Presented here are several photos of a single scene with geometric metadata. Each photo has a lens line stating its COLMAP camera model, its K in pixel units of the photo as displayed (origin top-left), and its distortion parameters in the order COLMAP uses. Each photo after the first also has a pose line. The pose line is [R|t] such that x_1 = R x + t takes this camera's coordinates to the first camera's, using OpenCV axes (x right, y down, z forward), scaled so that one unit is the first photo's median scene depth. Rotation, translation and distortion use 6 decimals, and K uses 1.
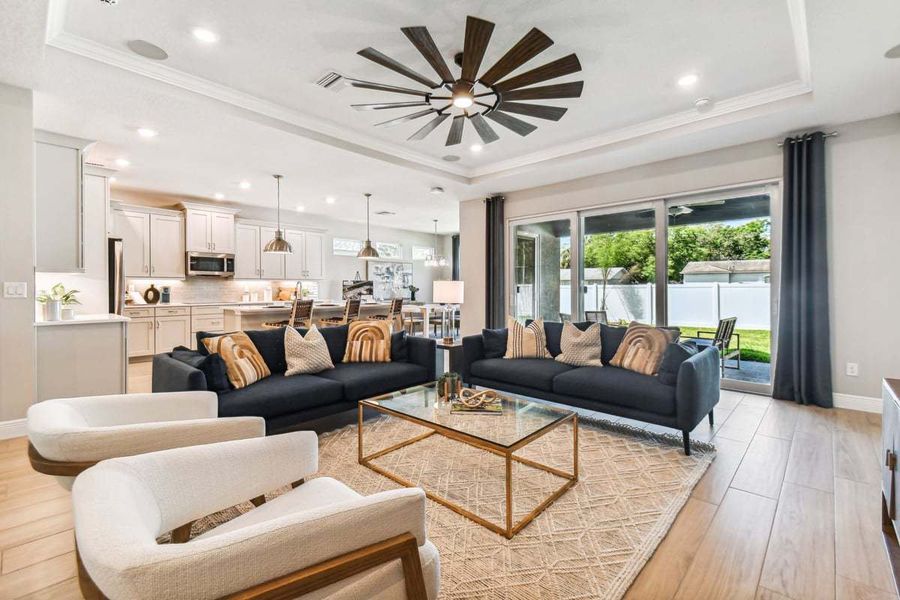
lens RADIAL K [[400.4, 0, 432.9], [0, 400.4, 296.3], [0, 0, 1]] dist [0.008282, -0.004118]
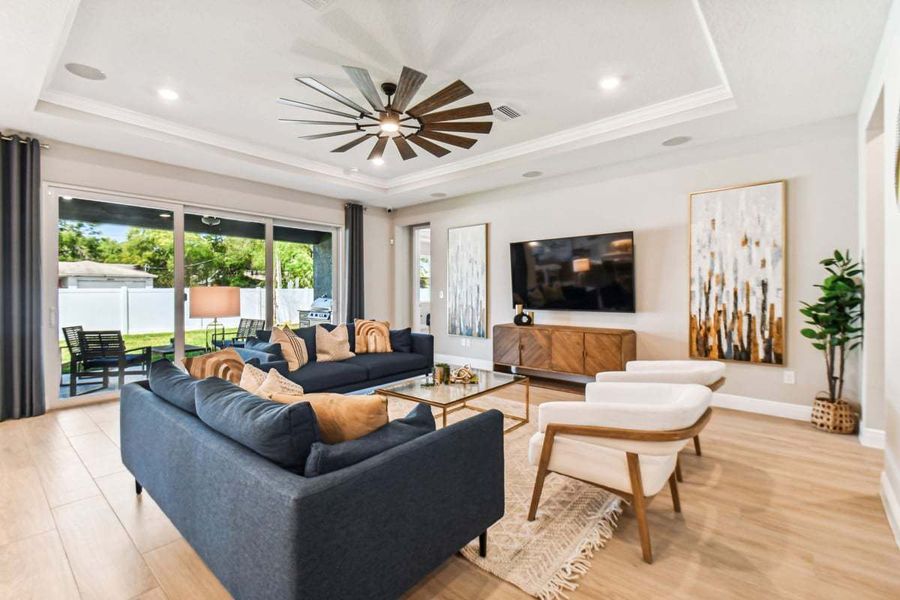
lens RADIAL K [[400.4, 0, 457.6], [0, 400.4, 292.5], [0, 0, 1]] dist [0.008282, -0.004118]
pose [[-0.067341, 0.004074, 0.997722, -0.473059], [0.020106, 0.999794, -0.002725, -0.003887], [-0.997527, 0.019877, -0.067409, 0.393972]]
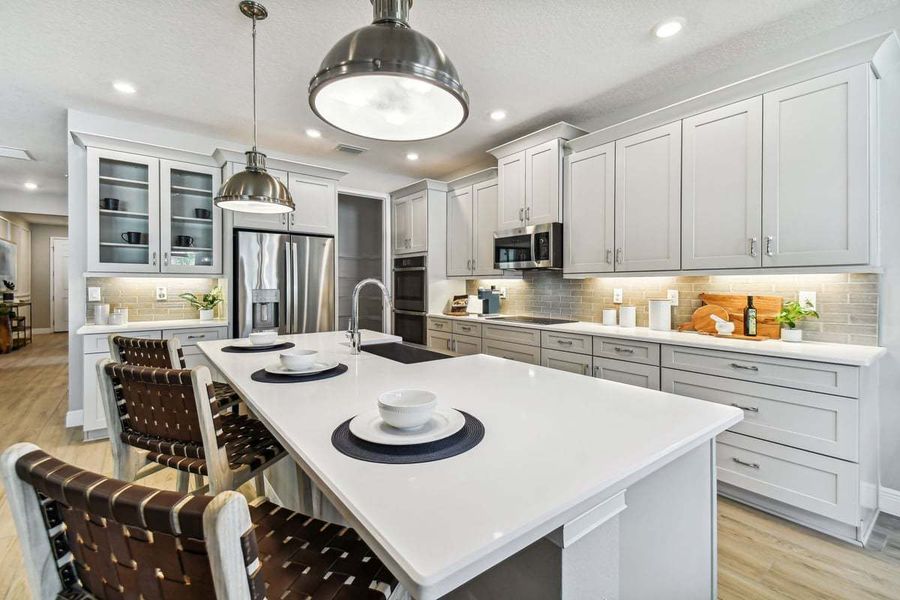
lens RADIAL K [[400.4, 0, 451.4], [0, 400.4, 294.6], [0, 0, 1]] dist [0.008282, -0.004118]
pose [[-0.145937, 0.008668, -0.989256, -0.007899], [-0.033080, 0.999360, 0.013636, -0.023092], [0.988741, 0.034714, -0.145557, 1.026186]]
